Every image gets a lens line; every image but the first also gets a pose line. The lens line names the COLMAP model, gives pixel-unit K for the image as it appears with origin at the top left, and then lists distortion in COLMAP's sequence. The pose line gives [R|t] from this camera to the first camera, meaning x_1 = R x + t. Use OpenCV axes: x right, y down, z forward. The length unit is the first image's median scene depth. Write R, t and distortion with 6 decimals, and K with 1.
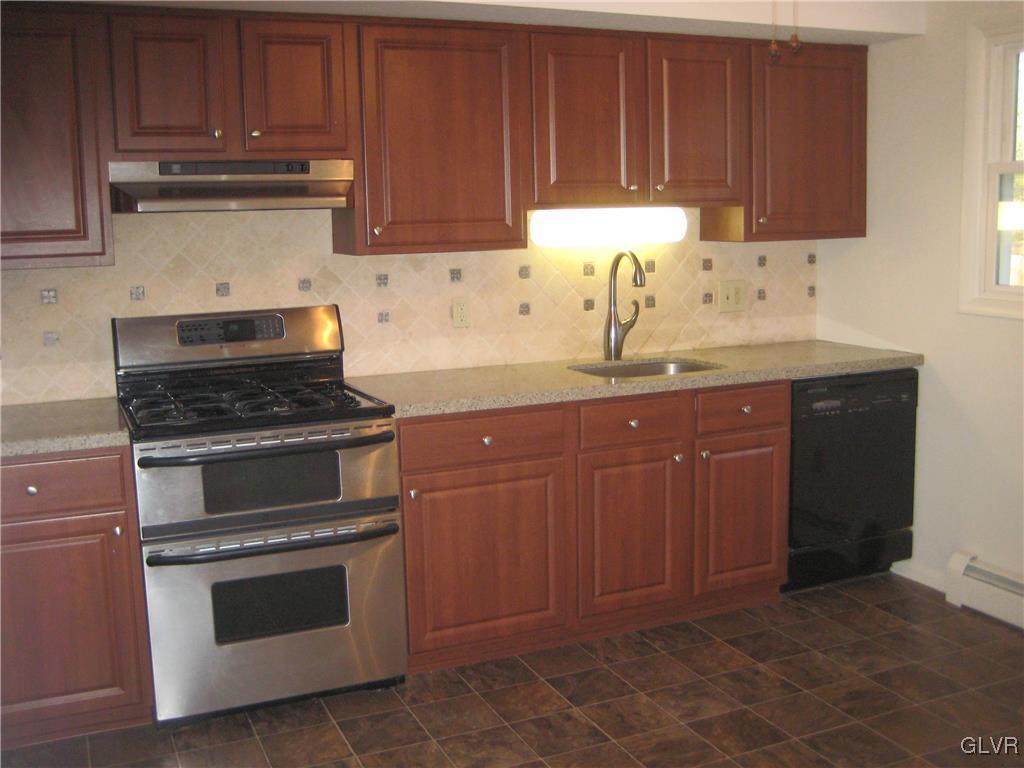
lens RADIAL K [[1092.6, 0, 516.6], [0, 1092.6, 369.5], [0, 0, 1]] dist [-0.099125, 0.029285]
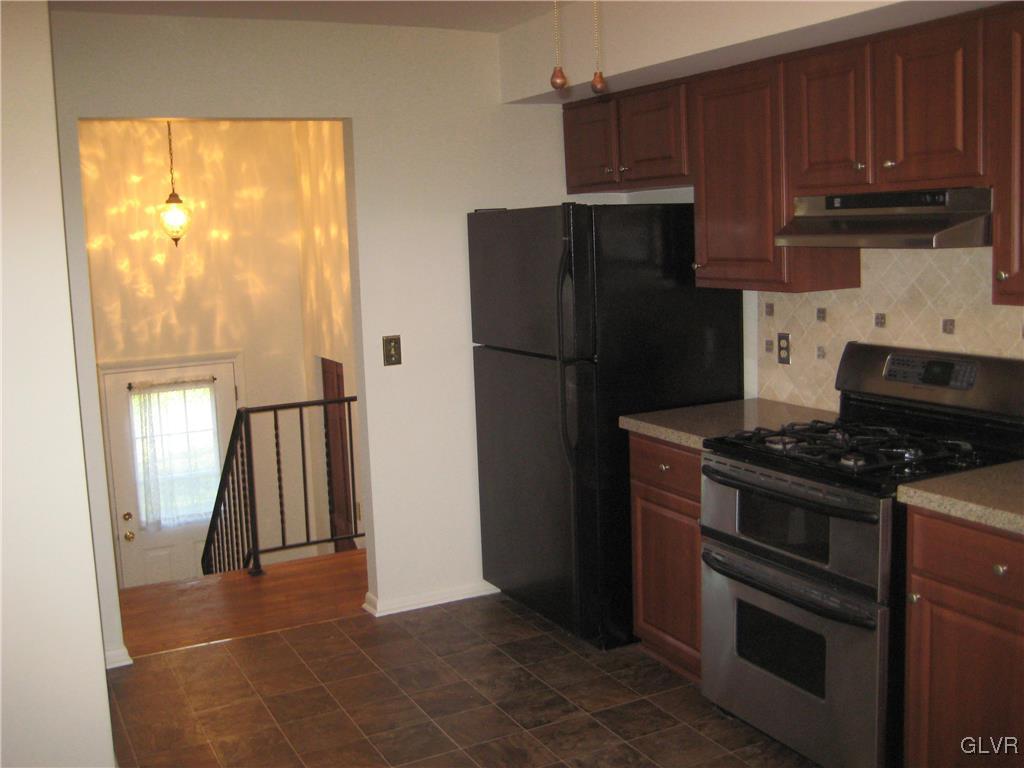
lens RADIAL K [[1092.6, 0, 516.6], [0, 1092.6, 369.5], [0, 0, 1]] dist [-0.099125, 0.029285]
pose [[0.047444, 0.148881, -0.987716, 0.660166], [-0.102789, 0.984308, 0.143430, -0.140244], [0.993571, 0.094721, 0.062003, 0.625530]]
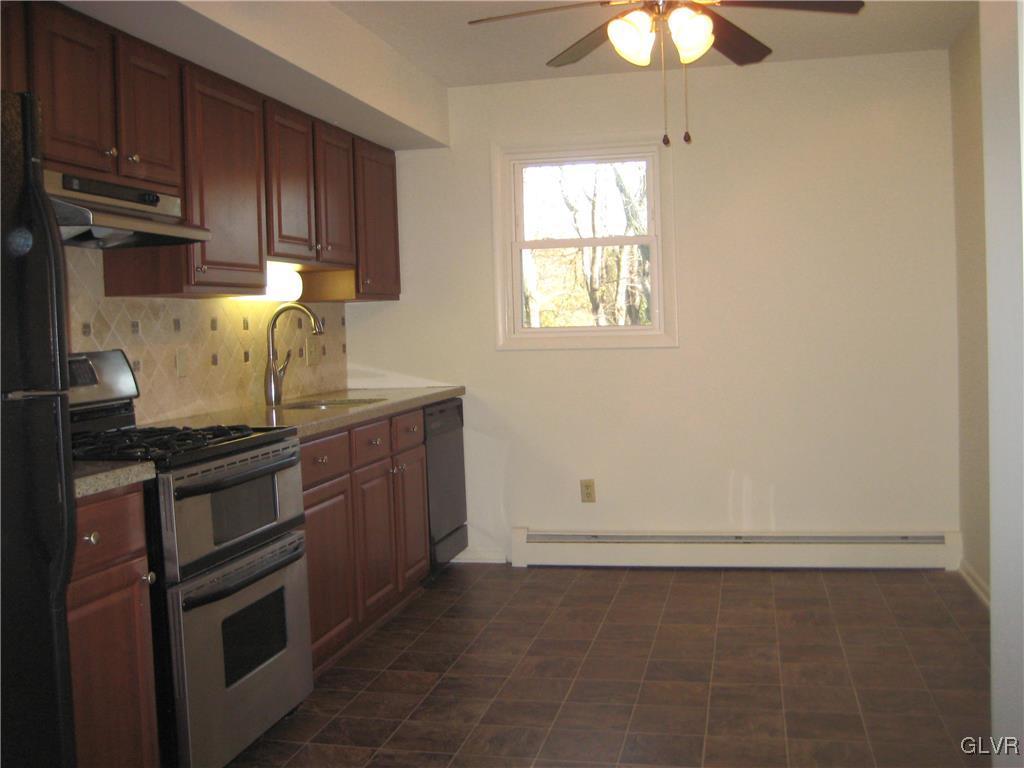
lens RADIAL K [[1095.7, 0, 512.0], [0, 1095.7, 384.0], [0, 0, 1]] dist [-0.083998, 0.014392]
pose [[0.592138, -0.041263, 0.804779, -0.791744], [0.135326, 0.989597, -0.048830, 0.067625], [-0.794392, 0.137822, 0.591562, 0.195623]]
